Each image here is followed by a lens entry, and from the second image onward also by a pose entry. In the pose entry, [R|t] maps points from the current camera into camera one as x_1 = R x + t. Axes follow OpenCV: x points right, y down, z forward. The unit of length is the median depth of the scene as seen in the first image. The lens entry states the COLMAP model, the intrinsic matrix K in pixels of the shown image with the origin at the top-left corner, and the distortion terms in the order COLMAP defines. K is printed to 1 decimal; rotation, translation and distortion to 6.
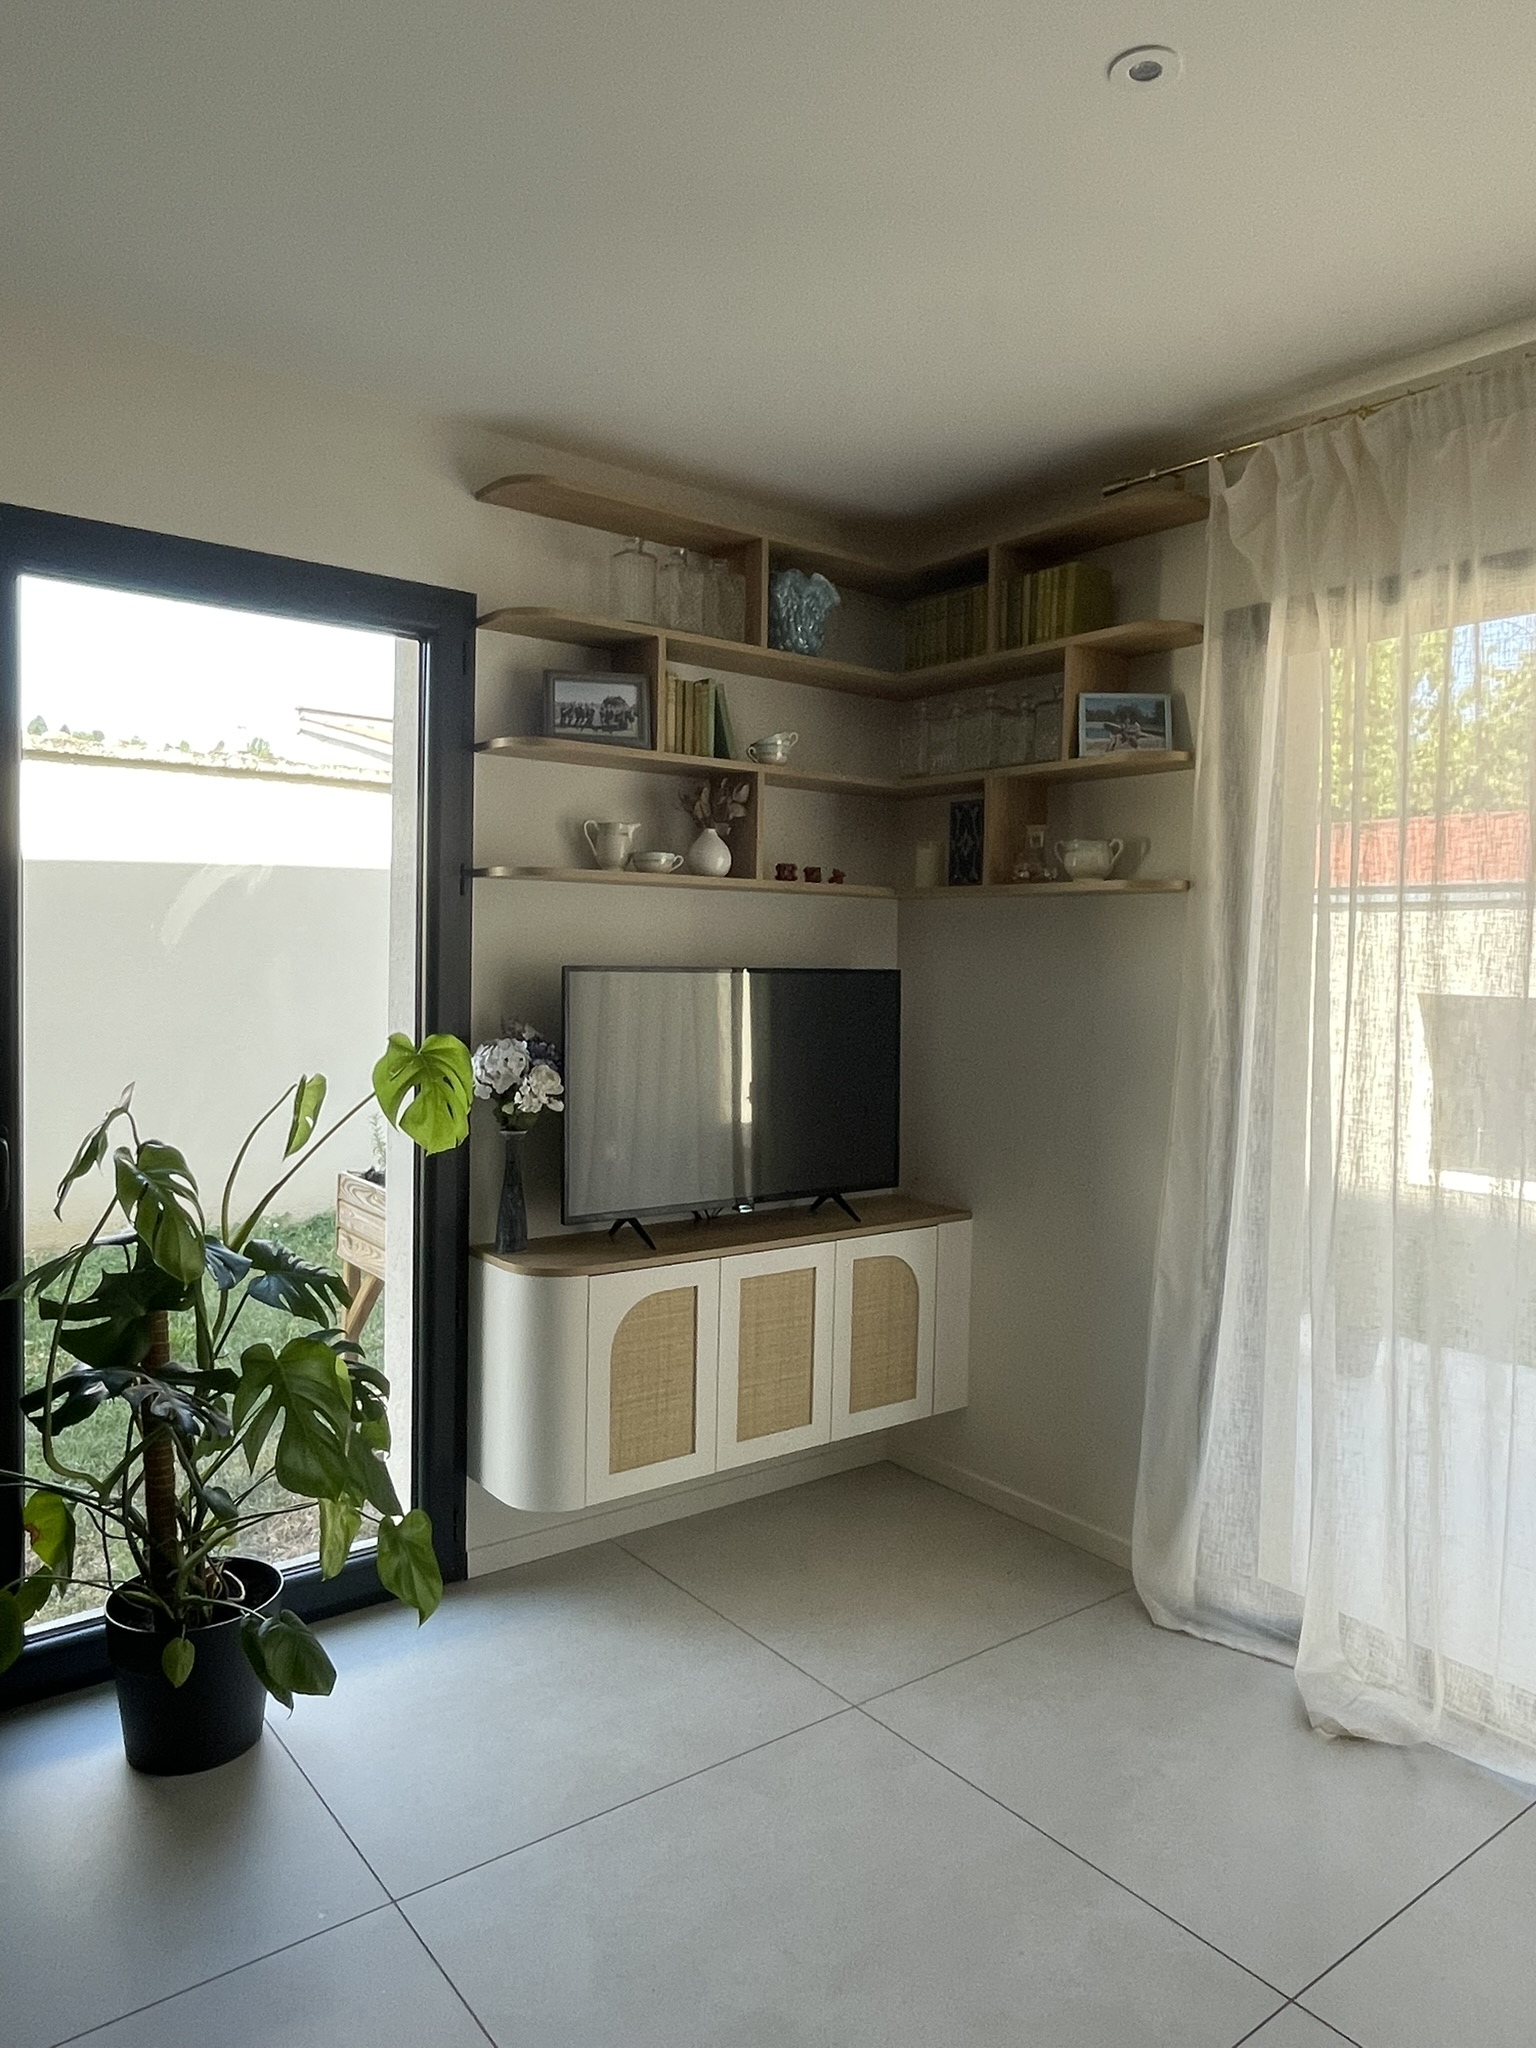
lens RADIAL K [[1355.8, 0, 768.0], [0, 1355.8, 1024.0], [0, 0, 1]] dist [0.006482, 0.002613]
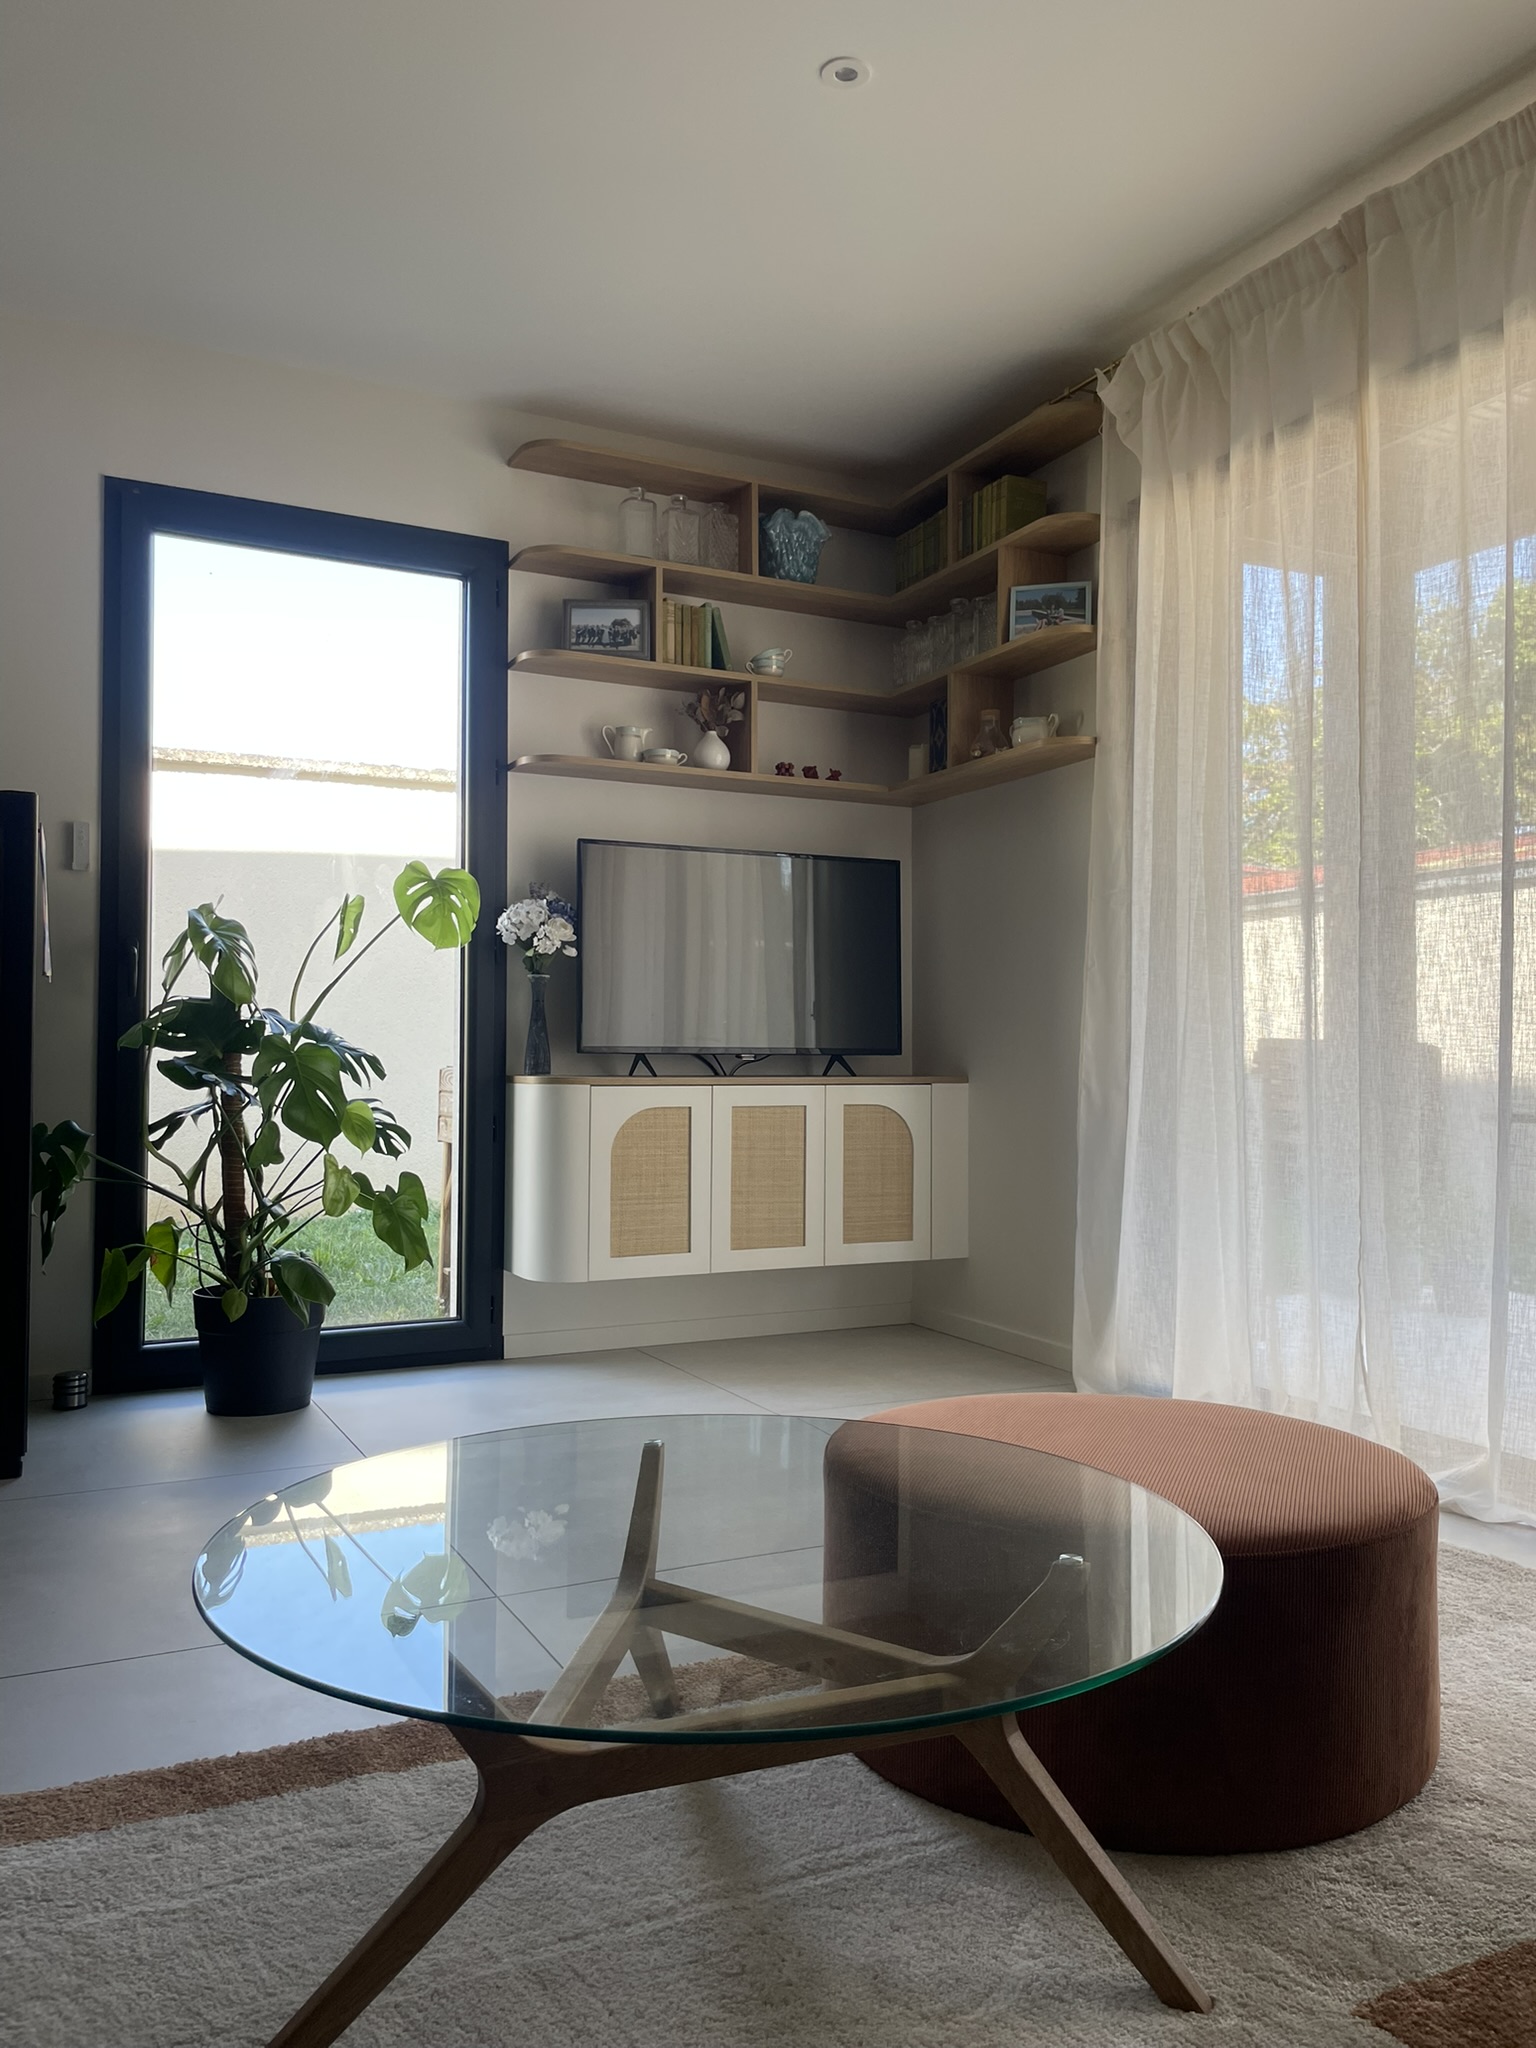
lens RADIAL K [[1536.3, 0, 768.0], [0, 1536.3, 1024.0], [0, 0, 1]] dist [0.084588, -0.003388]
pose [[0.981159, -0.019386, -0.192225, 0.270031], [0.005827, 0.997470, -0.070855, 0.214864], [0.193112, 0.068400, 0.978790, -0.296300]]
